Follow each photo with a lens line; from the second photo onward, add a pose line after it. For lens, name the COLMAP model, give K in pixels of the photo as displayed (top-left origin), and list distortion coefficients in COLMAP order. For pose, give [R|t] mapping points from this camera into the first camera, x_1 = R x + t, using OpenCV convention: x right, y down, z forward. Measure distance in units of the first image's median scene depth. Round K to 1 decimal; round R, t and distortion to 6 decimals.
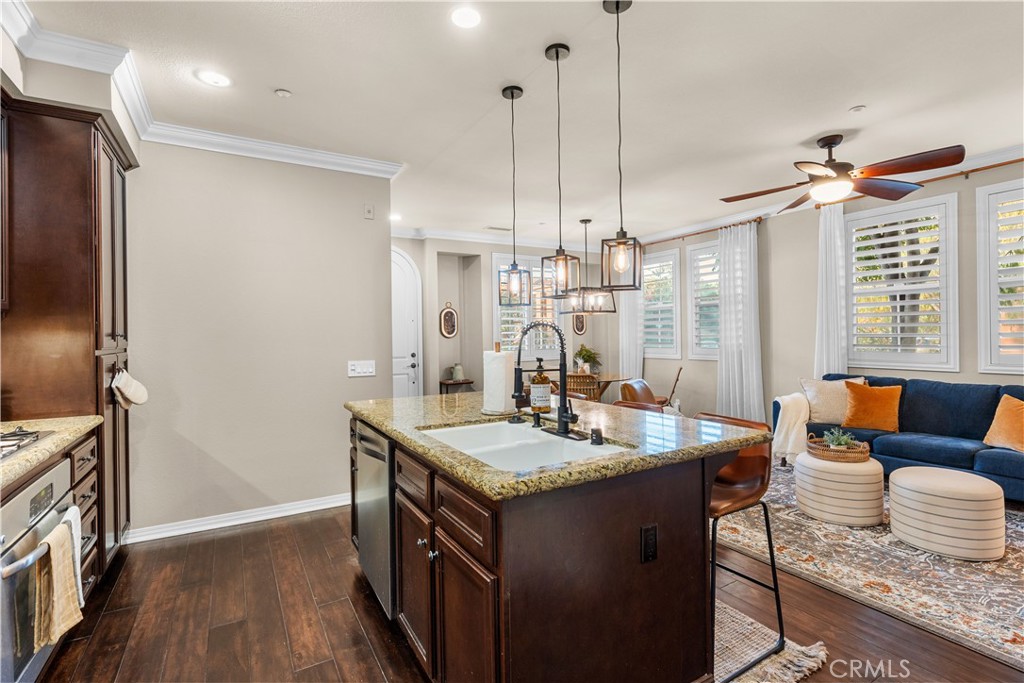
lens RADIAL K [[480.7, 0, 512.0], [0, 480.7, 341.5], [0, 0, 1]] dist [0.002842, 0.001109]
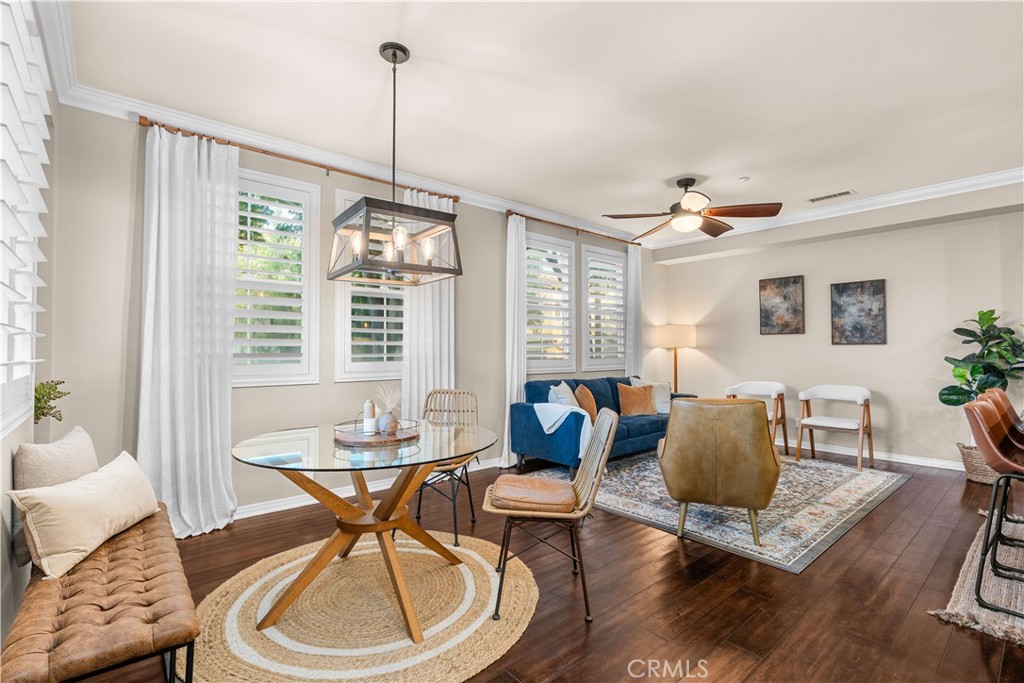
lens RADIAL K [[462.0, 0, 512.0], [0, 462.0, 341.5], [0, 0, 1]] dist [-0.000032, -0.000022]
pose [[-0.171556, 0.035723, 0.984526, -0.328599], [0.015327, 0.999318, -0.033589, 0.016271], [-0.985055, 0.009328, -0.171987, 1.328773]]
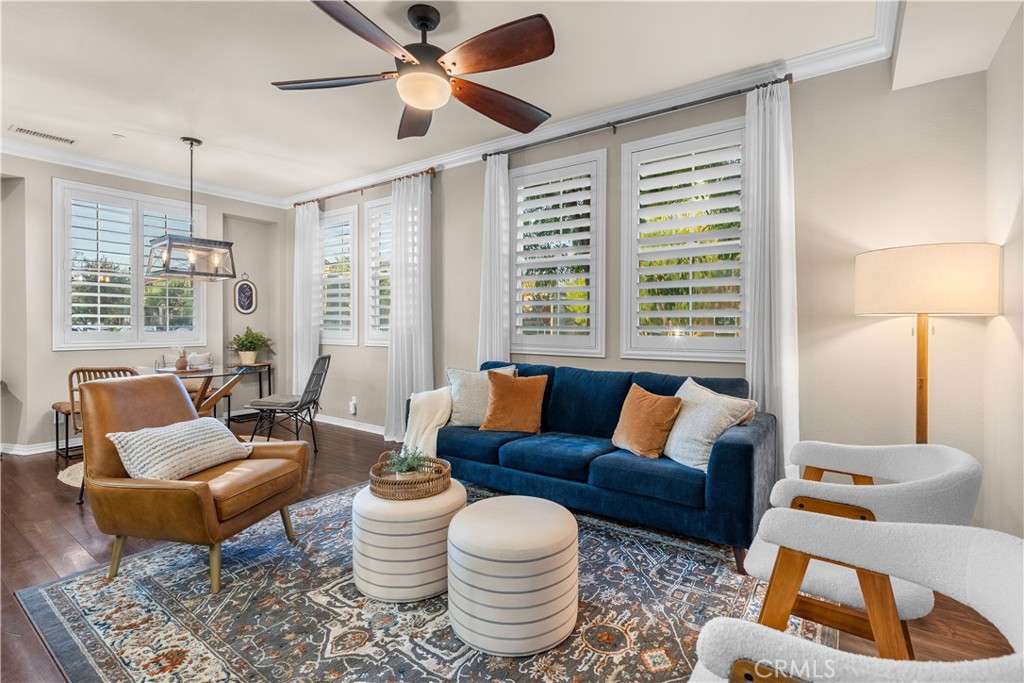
lens RADIAL K [[494.2, 0, 508.1], [0, 494.2, 330.5], [0, 0, 1]] dist [0.012430, 0.000194]
pose [[0.918549, 0.014642, 0.395036, 0.393850], [-0.012544, 0.999890, -0.007892, 0.022799], [-0.395108, 0.002293, 0.918632, 0.244585]]
